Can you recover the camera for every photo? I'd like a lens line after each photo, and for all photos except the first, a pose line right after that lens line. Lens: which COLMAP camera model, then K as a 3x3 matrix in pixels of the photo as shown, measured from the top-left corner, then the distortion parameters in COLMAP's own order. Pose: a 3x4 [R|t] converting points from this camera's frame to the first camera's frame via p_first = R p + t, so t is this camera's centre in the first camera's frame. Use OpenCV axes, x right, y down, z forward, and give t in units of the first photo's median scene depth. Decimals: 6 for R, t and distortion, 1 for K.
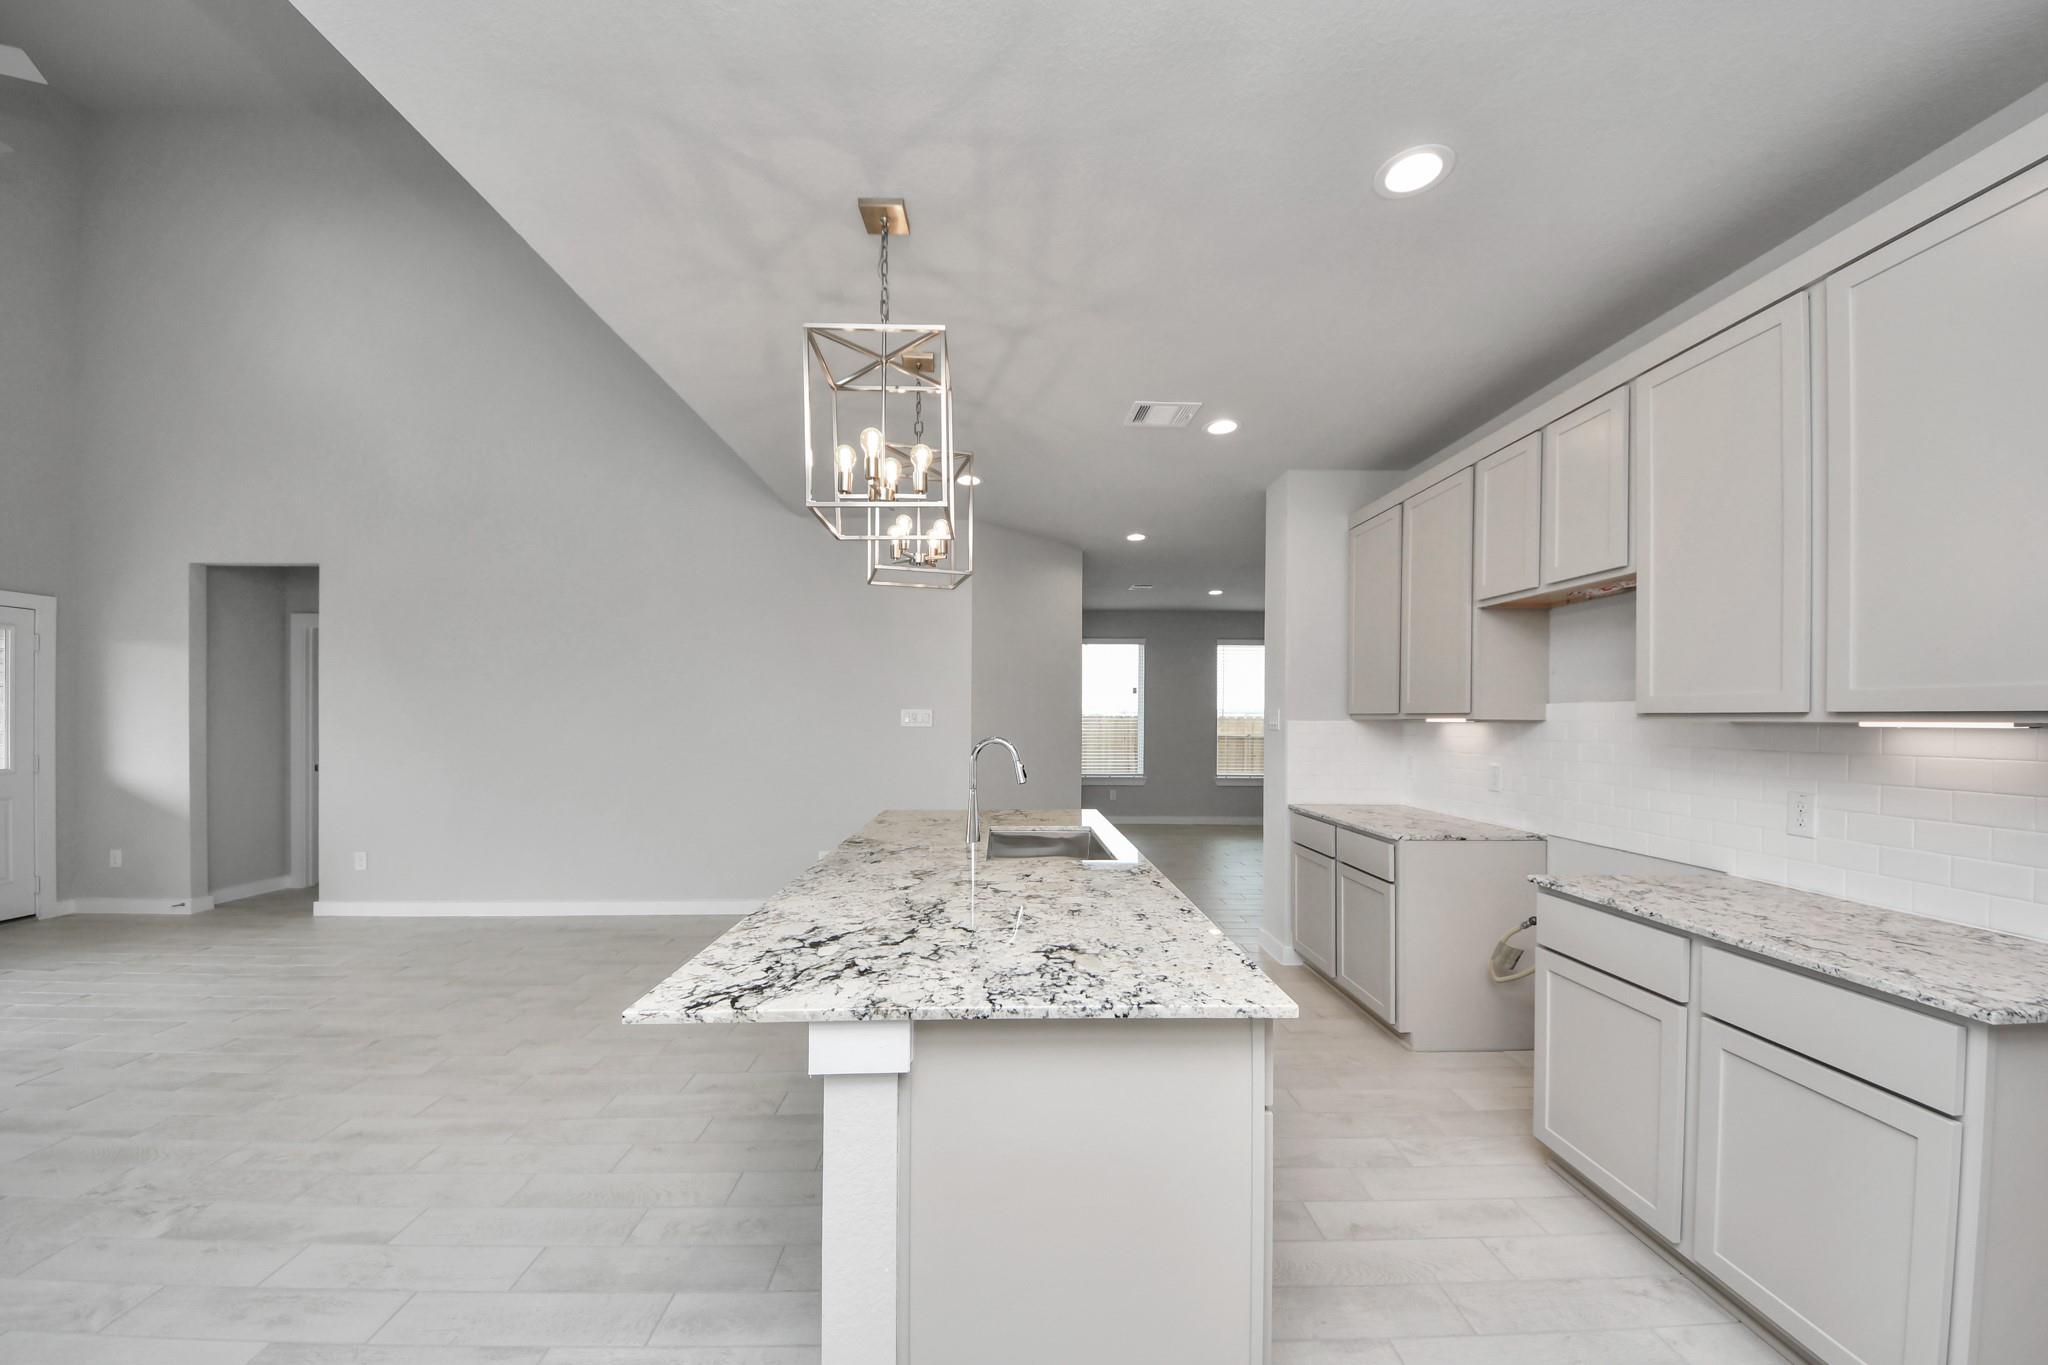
lens RADIAL K [[751.6, 0, 1037.9], [0, 751.6, 692.8], [0, 0, 1]] dist [-0.014753, -0.003596]
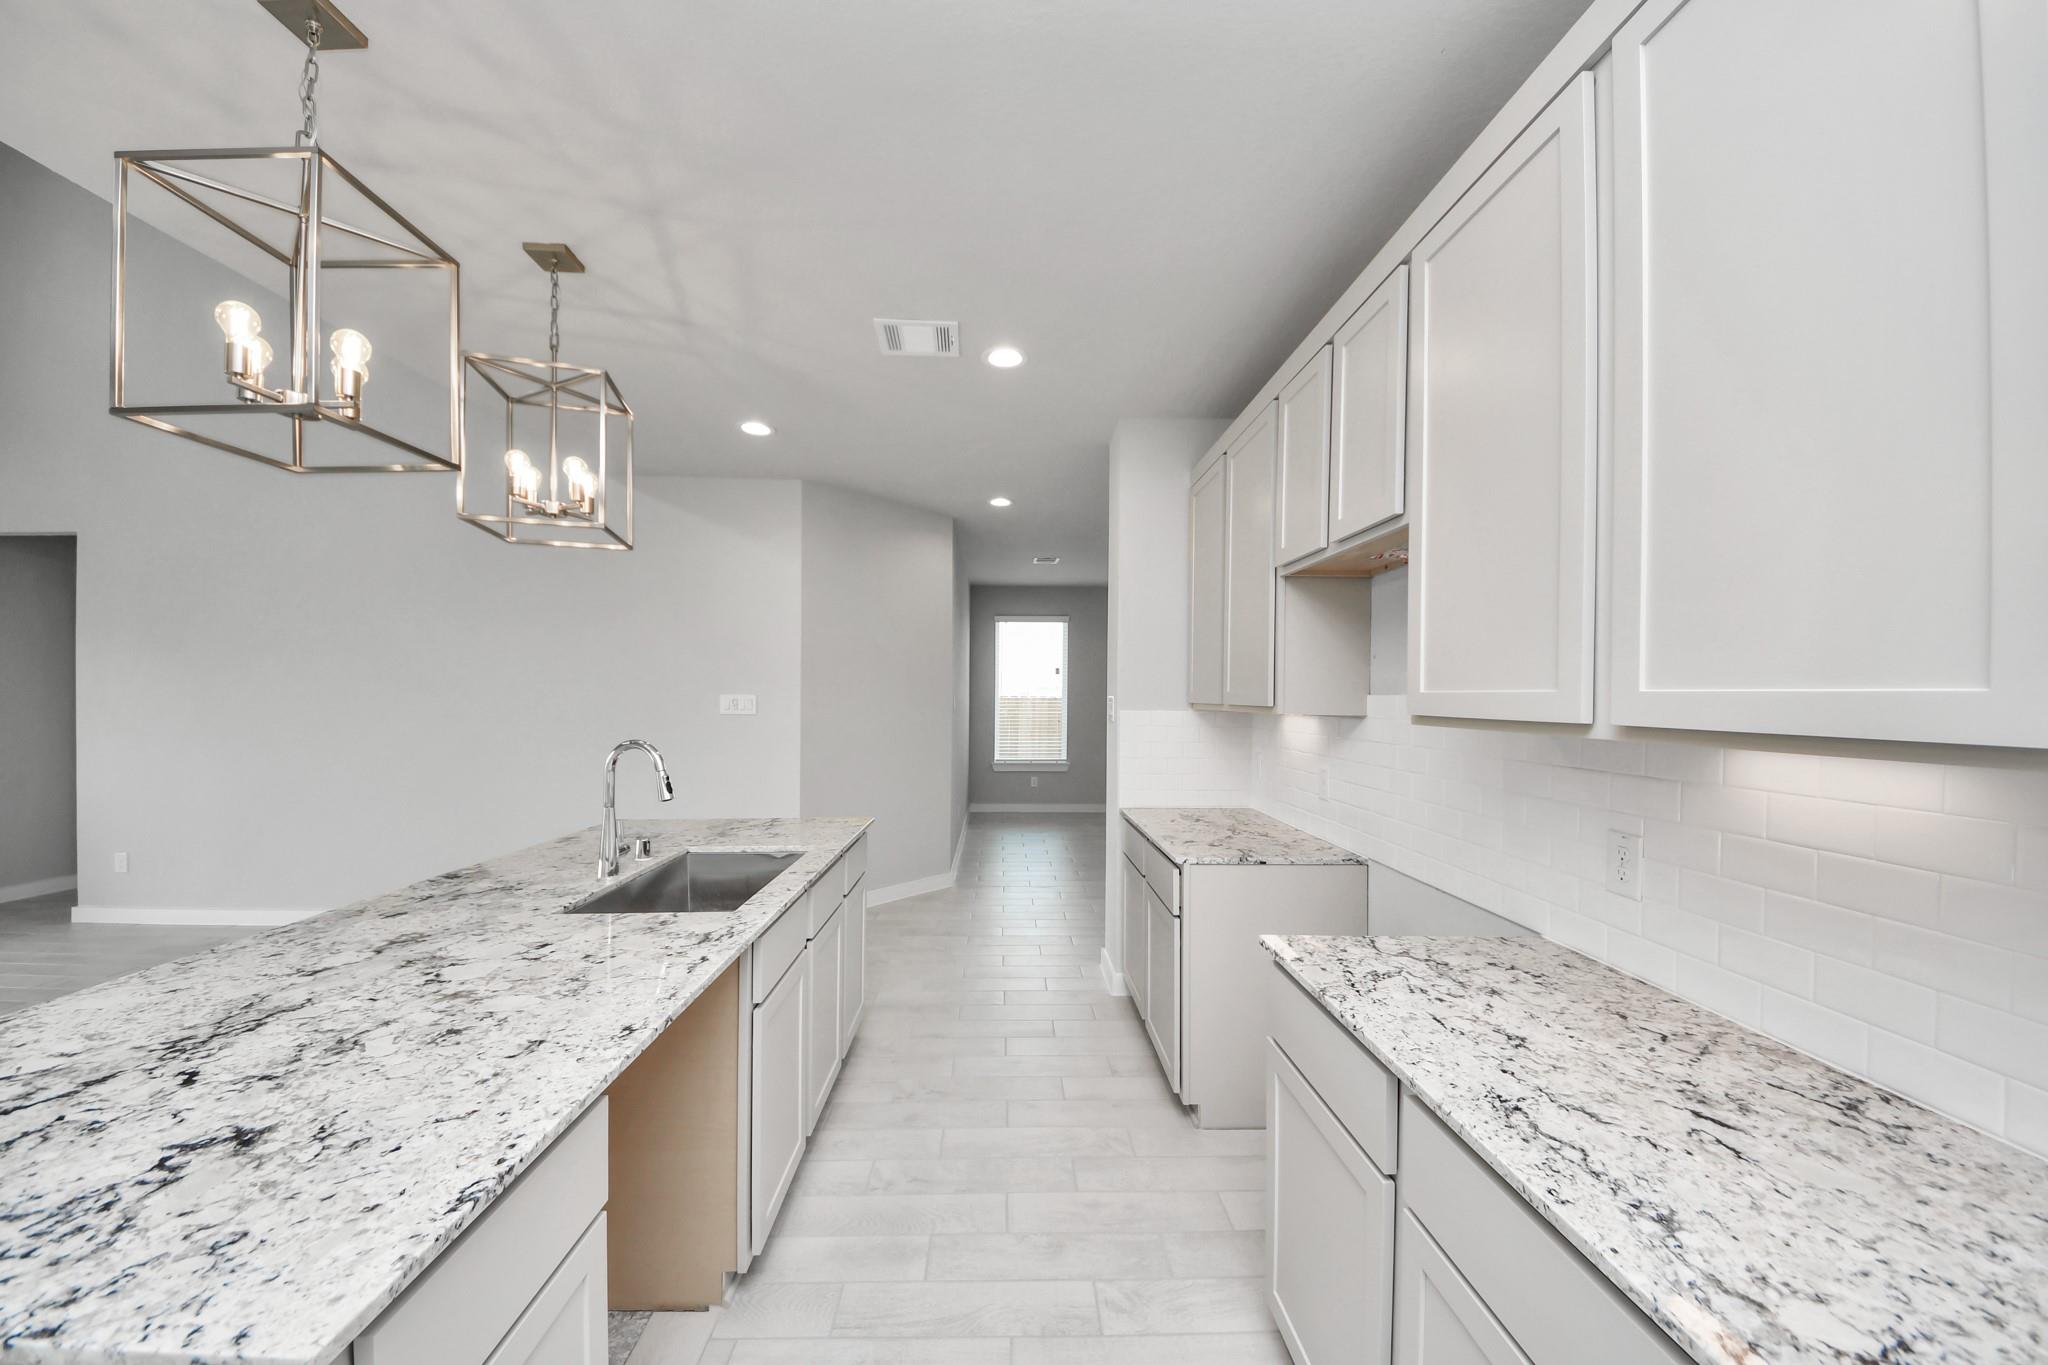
lens RADIAL K [[751.6, 0, 1031.0], [0, 751.6, 681.8], [0, 0, 1]] dist [-0.014753, -0.003596]
pose [[0.999988, 0.001448, 0.004687, 0.471890], [-0.001527, 0.999855, 0.016944, -0.023276], [-0.004661, -0.016951, 0.999845, 0.302531]]
